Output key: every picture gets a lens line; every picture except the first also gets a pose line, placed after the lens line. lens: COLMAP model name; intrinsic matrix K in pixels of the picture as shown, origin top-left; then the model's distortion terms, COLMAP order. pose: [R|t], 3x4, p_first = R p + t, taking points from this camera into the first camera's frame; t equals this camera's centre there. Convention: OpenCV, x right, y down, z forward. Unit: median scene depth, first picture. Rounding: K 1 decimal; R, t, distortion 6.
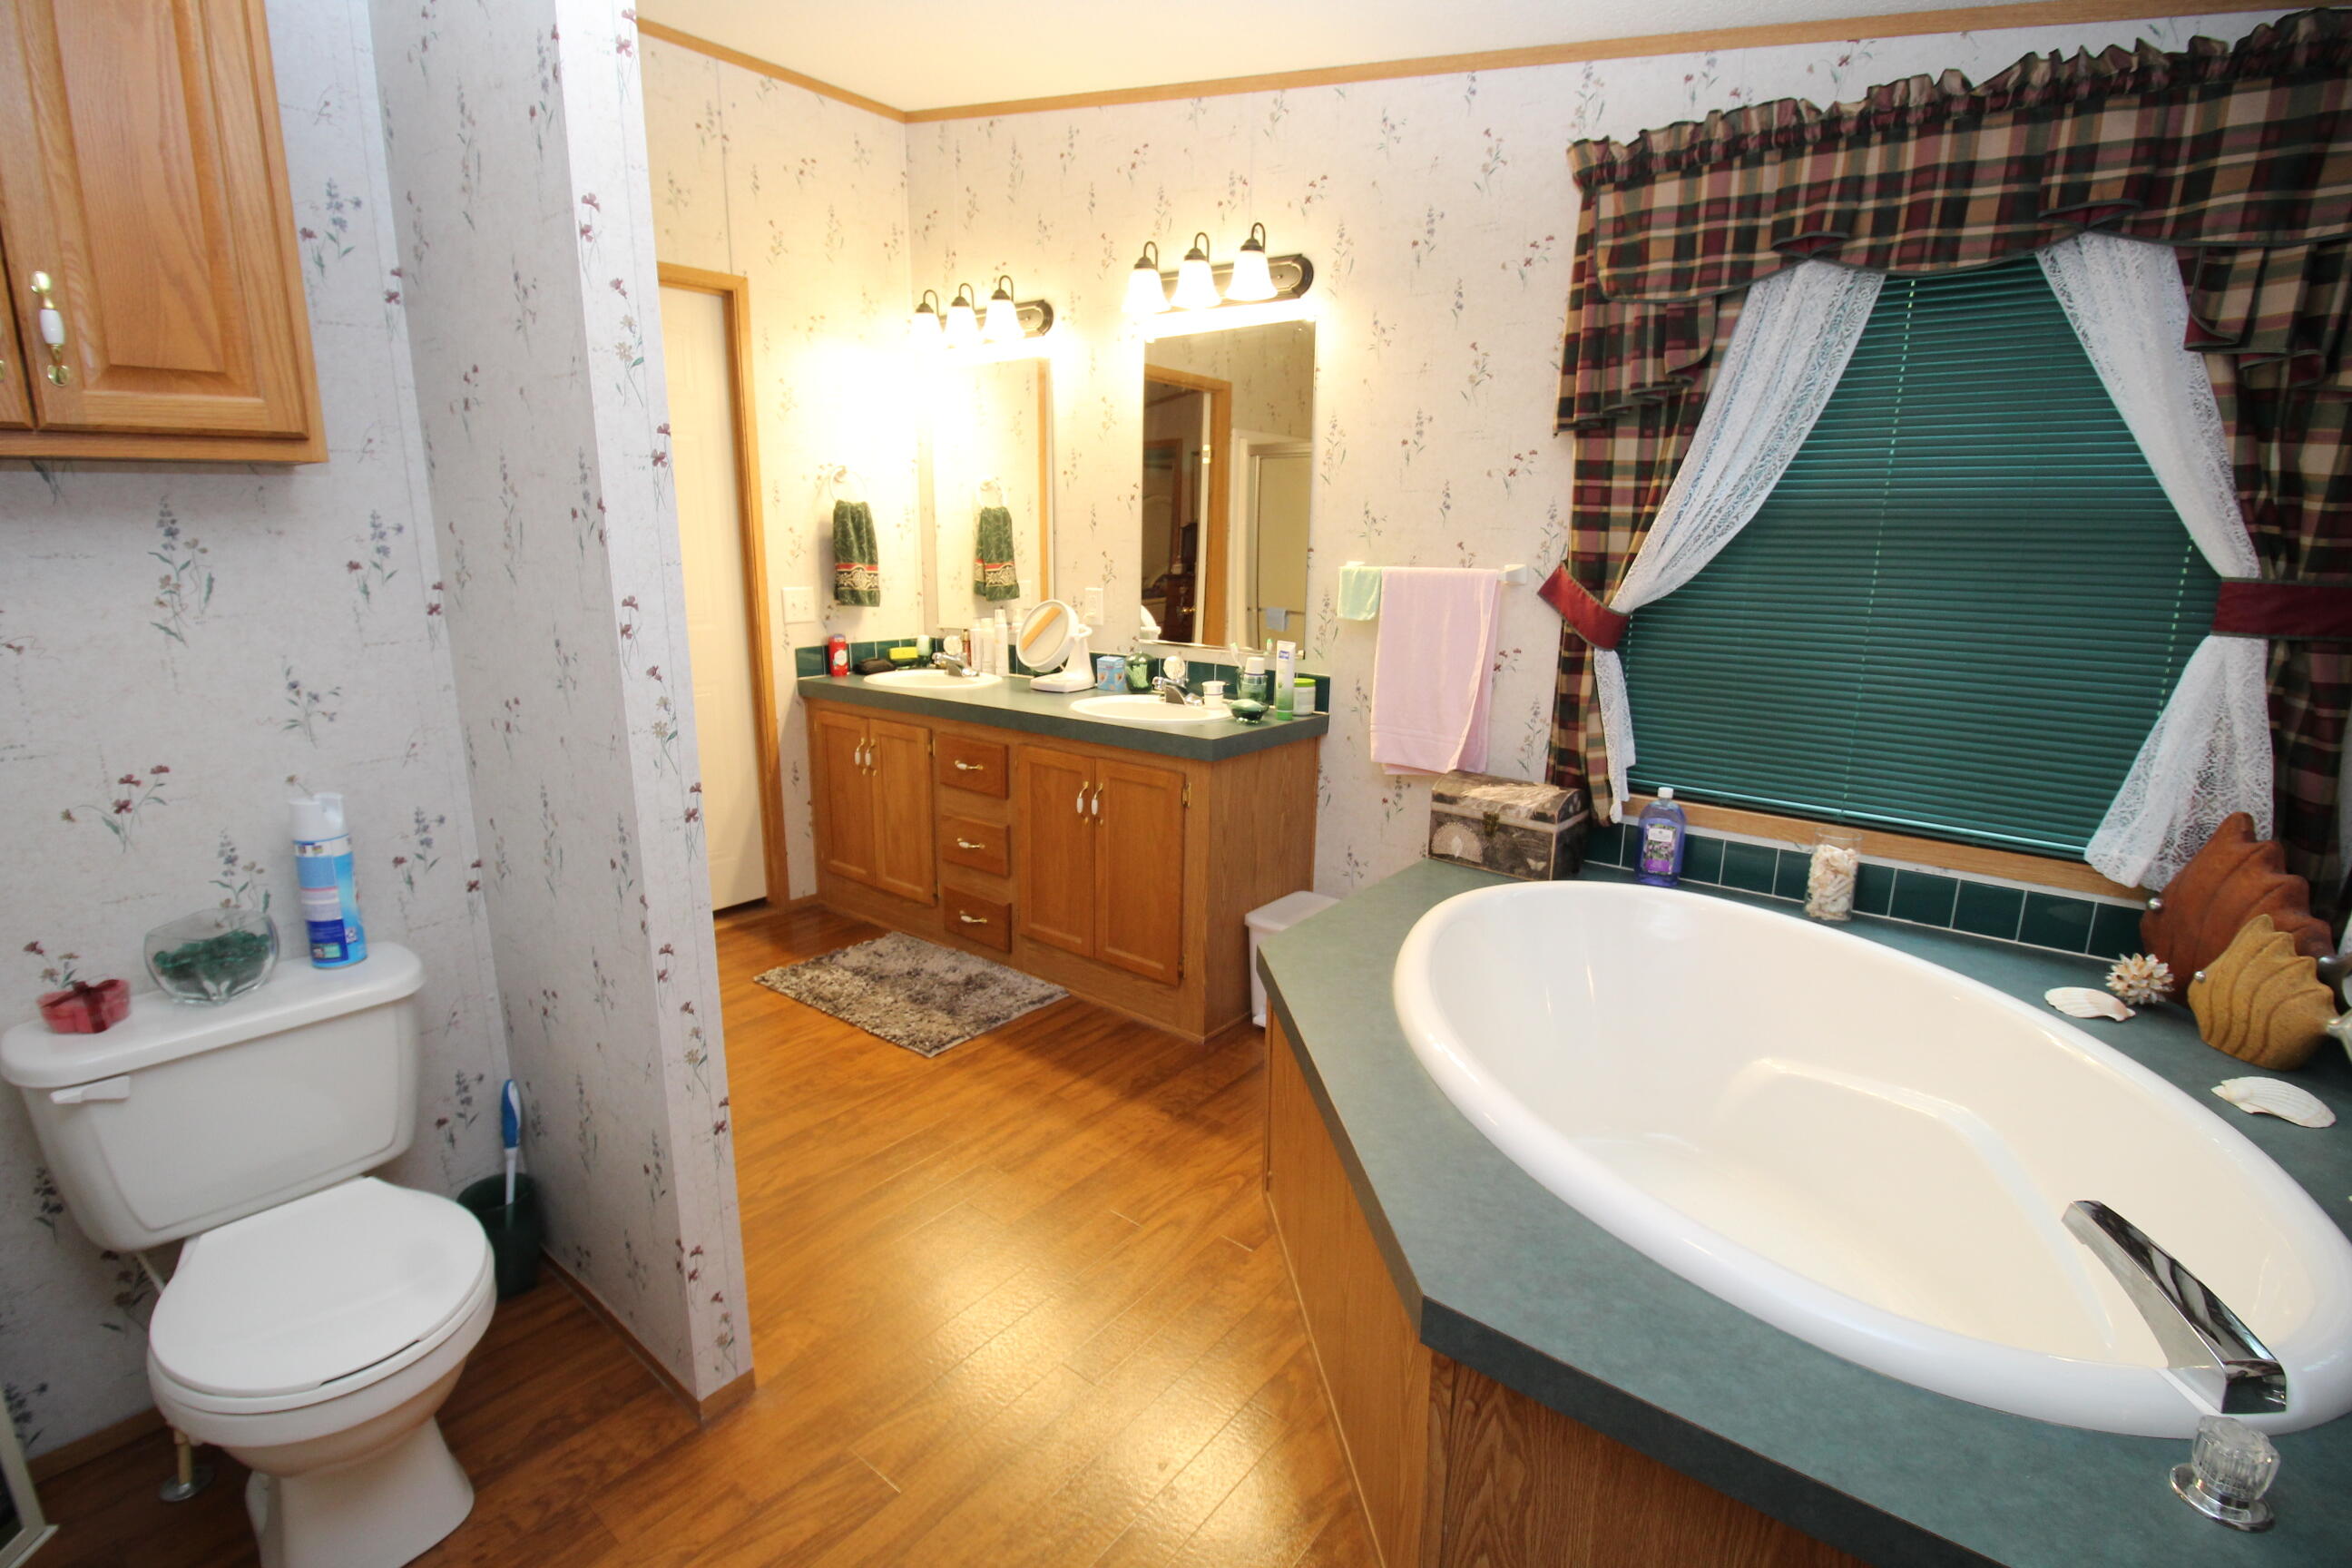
lens RADIAL K [[1087.5, 0, 1173.8], [0, 1087.5, 783.1], [0, 0, 1]] dist [-0.002298, -0.000142]
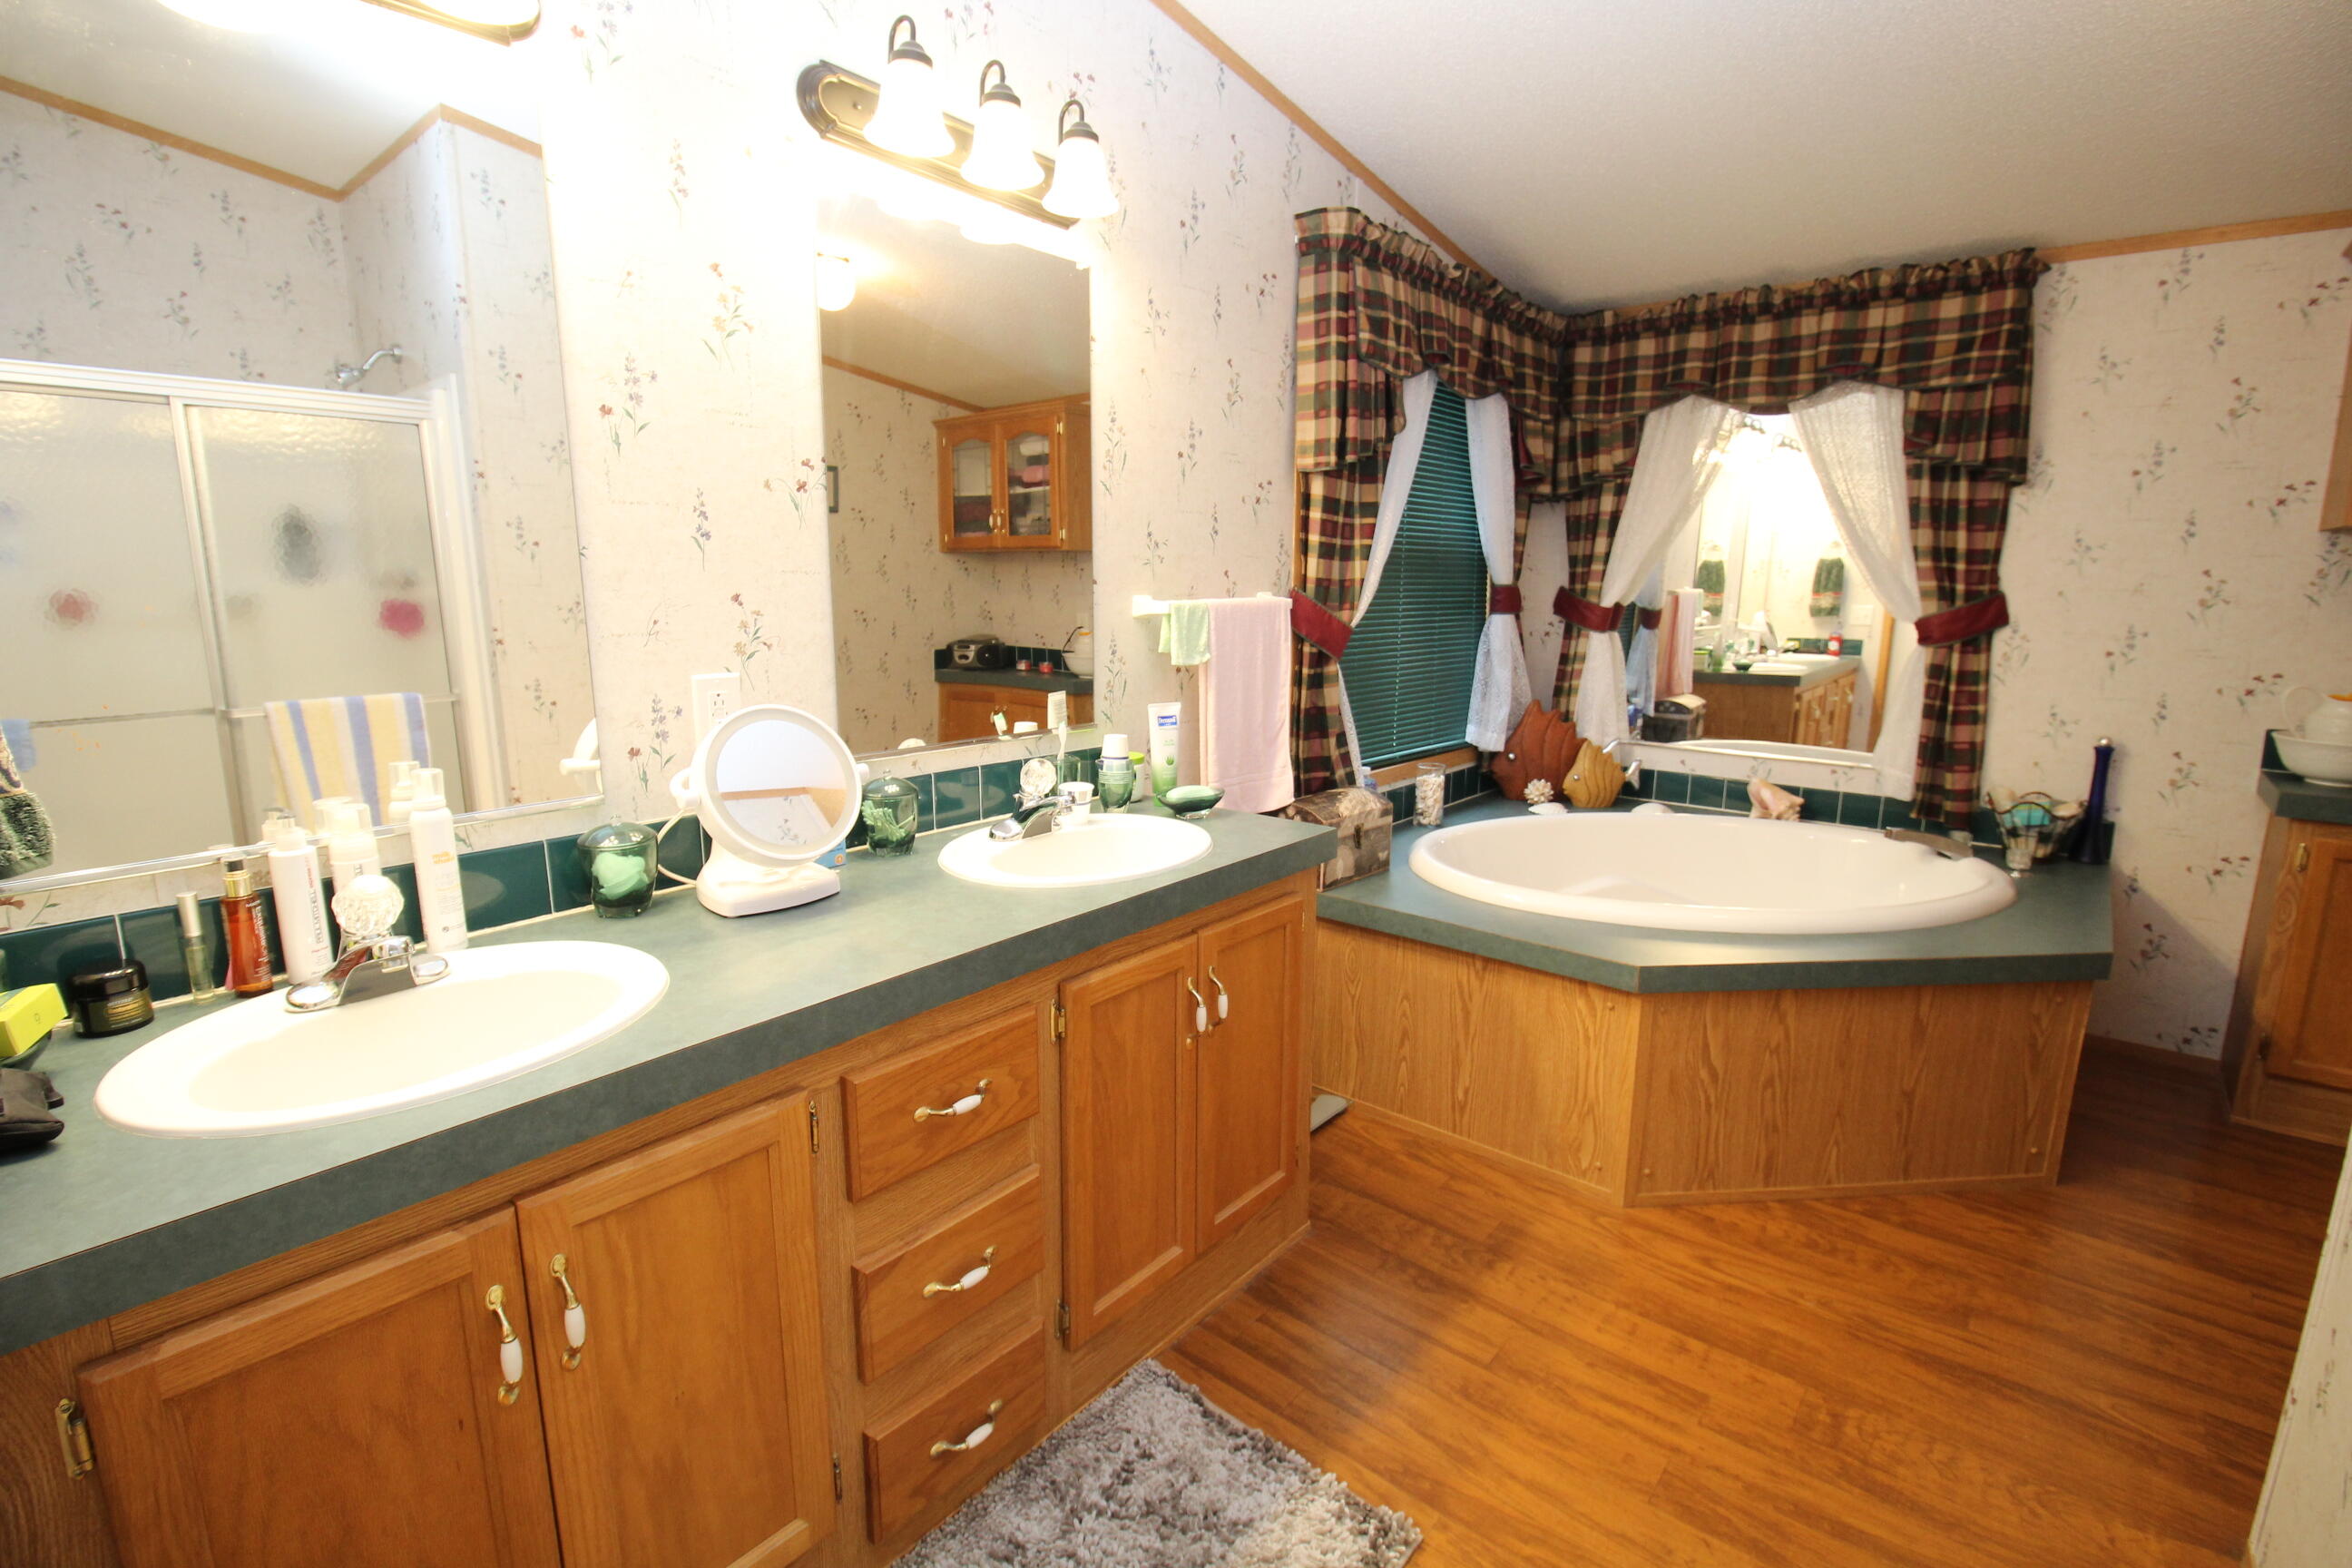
lens RADIAL K [[1087.5, 0, 1173.9], [0, 1087.5, 781.8], [0, 0, 1]] dist [-0.002298, -0.000142]
pose [[0.017793, -0.196221, 0.980398, -0.723829], [0.217308, 0.957873, 0.187769, -0.245414], [-0.975941, 0.209707, 0.059684, 1.080929]]
